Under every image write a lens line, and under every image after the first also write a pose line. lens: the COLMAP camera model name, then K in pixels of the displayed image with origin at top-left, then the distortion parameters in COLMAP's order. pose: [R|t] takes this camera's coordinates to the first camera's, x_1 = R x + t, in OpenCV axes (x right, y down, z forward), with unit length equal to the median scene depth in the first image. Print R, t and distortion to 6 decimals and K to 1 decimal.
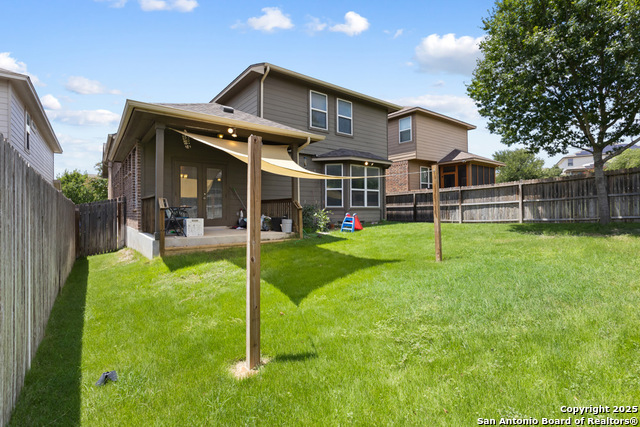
lens RADIAL K [[298.1, 0, 319.6], [0, 298.1, 210.5], [0, 0, 1]] dist [0.000564, 0.000452]
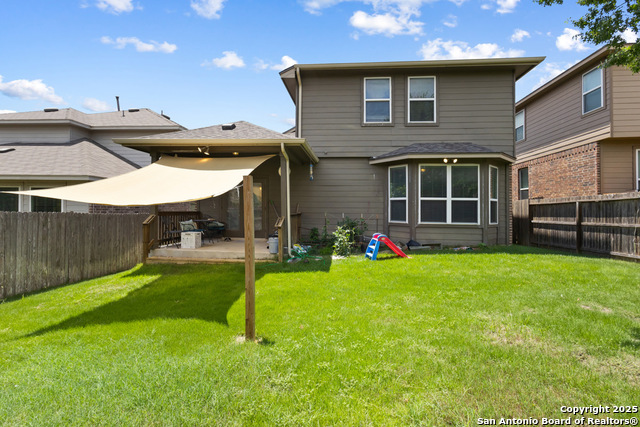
lens RADIAL K [[298.1, 0, 320.5], [0, 298.1, 210.6], [0, 0, 1]] dist [0.000564, 0.000452]
pose [[0.737757, 0.014055, -0.674920, 0.392494], [-0.017192, 0.999850, 0.002029, -0.037511], [0.674848, 0.010106, 0.737888, 0.291039]]
